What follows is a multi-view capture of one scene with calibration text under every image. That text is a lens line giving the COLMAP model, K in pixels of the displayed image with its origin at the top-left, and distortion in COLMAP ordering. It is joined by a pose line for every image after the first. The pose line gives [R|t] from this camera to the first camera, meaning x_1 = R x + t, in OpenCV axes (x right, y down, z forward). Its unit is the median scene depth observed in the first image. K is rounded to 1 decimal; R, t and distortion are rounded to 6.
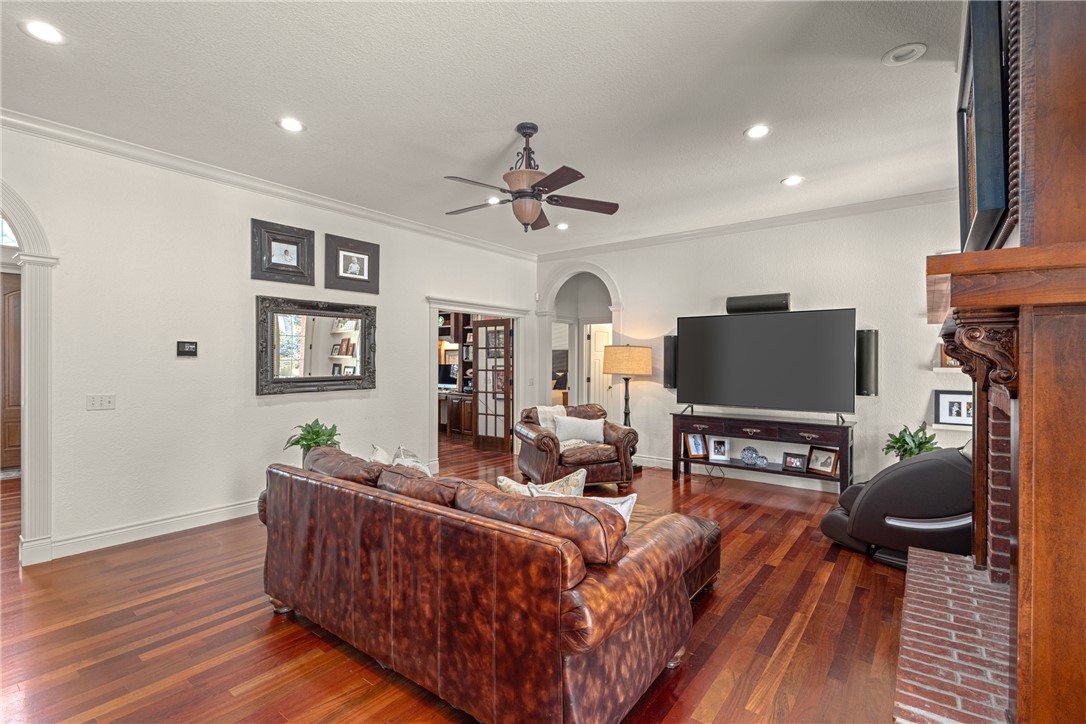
lens RADIAL K [[502.8, 0, 543.9], [0, 502.8, 359.7], [0, 0, 1]] dist [0.012124, -0.006612]
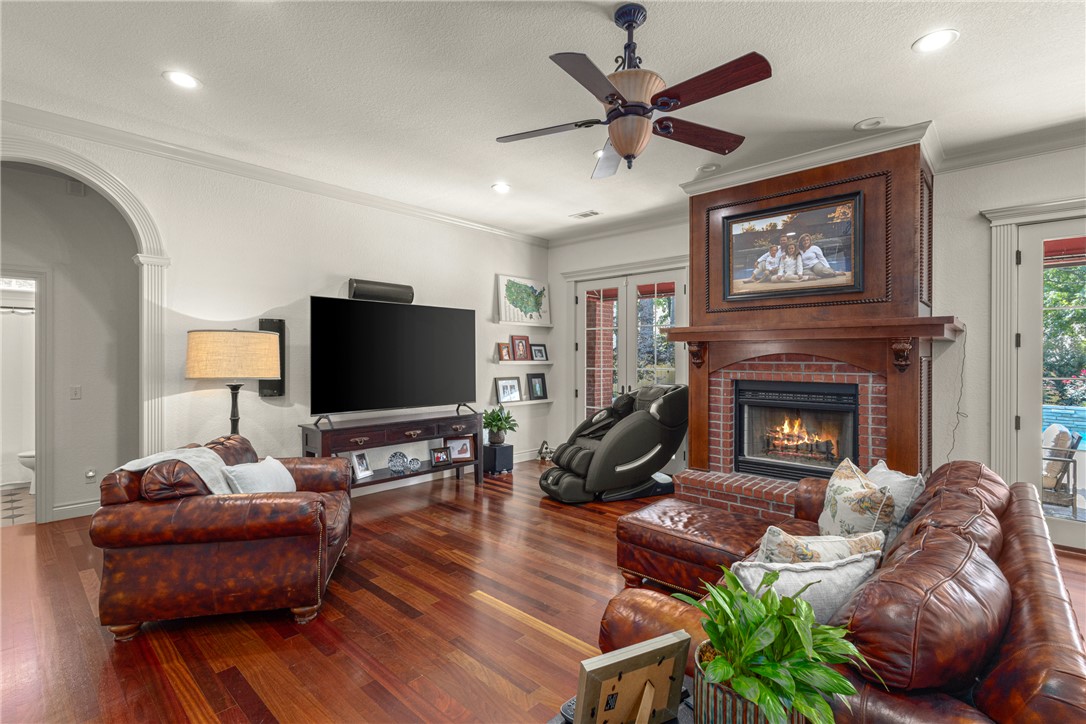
lens RADIAL K [[502.8, 0, 543.9], [0, 502.8, 359.7], [0, 0, 1]] dist [0.012124, -0.006612]
pose [[0.091268, -0.010480, 0.995771, -0.472853], [-0.004259, 0.999931, 0.010914, -0.002133], [-0.995817, -0.005237, 0.091217, 0.686873]]
